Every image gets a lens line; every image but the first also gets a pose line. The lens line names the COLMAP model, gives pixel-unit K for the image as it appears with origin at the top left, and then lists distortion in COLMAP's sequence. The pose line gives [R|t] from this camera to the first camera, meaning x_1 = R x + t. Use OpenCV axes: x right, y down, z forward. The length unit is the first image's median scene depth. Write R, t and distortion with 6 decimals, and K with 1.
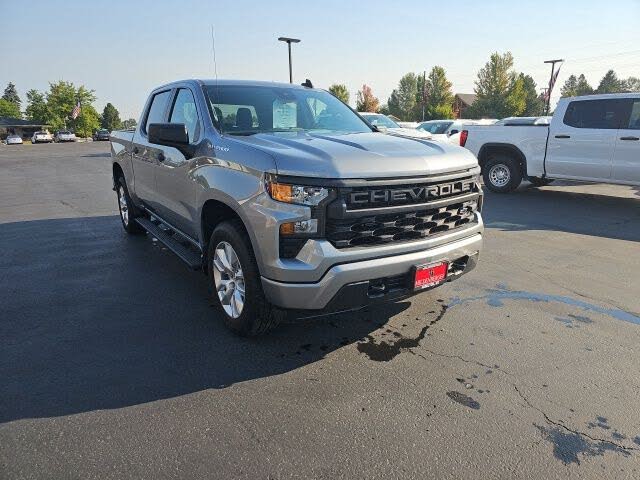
lens RADIAL K [[426.3, 0, 323.0], [0, 426.3, 234.4], [0, 0, 1]] dist [0.039163, -0.024166]
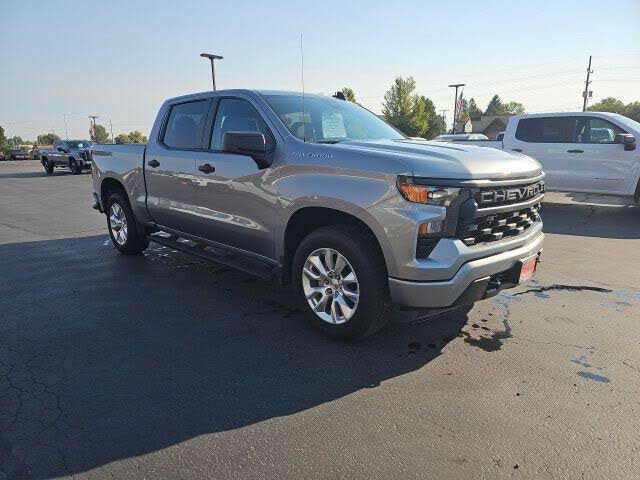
lens RADIAL K [[426.3, 0, 314.2], [0, 426.3, 243.7], [0, 0, 1]] dist [0.039163, -0.024166]
pose [[0.982446, -0.043433, 0.181420, -0.418244], [0.047321, 0.998732, -0.017152, 0.021785], [-0.180445, 0.025435, 0.983256, 0.024268]]
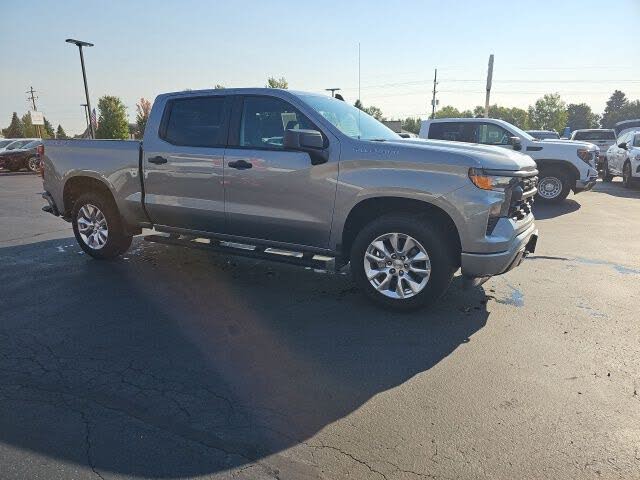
lens RADIAL K [[426.3, 0, 319.8], [0, 426.3, 239.1], [0, 0, 1]] dist [0.039163, -0.024166]
pose [[0.878713, -0.096528, 0.467490, -0.895626], [0.109592, 0.993976, -0.000757, 0.012975], [-0.464601, 0.051898, 0.883998, 0.082909]]
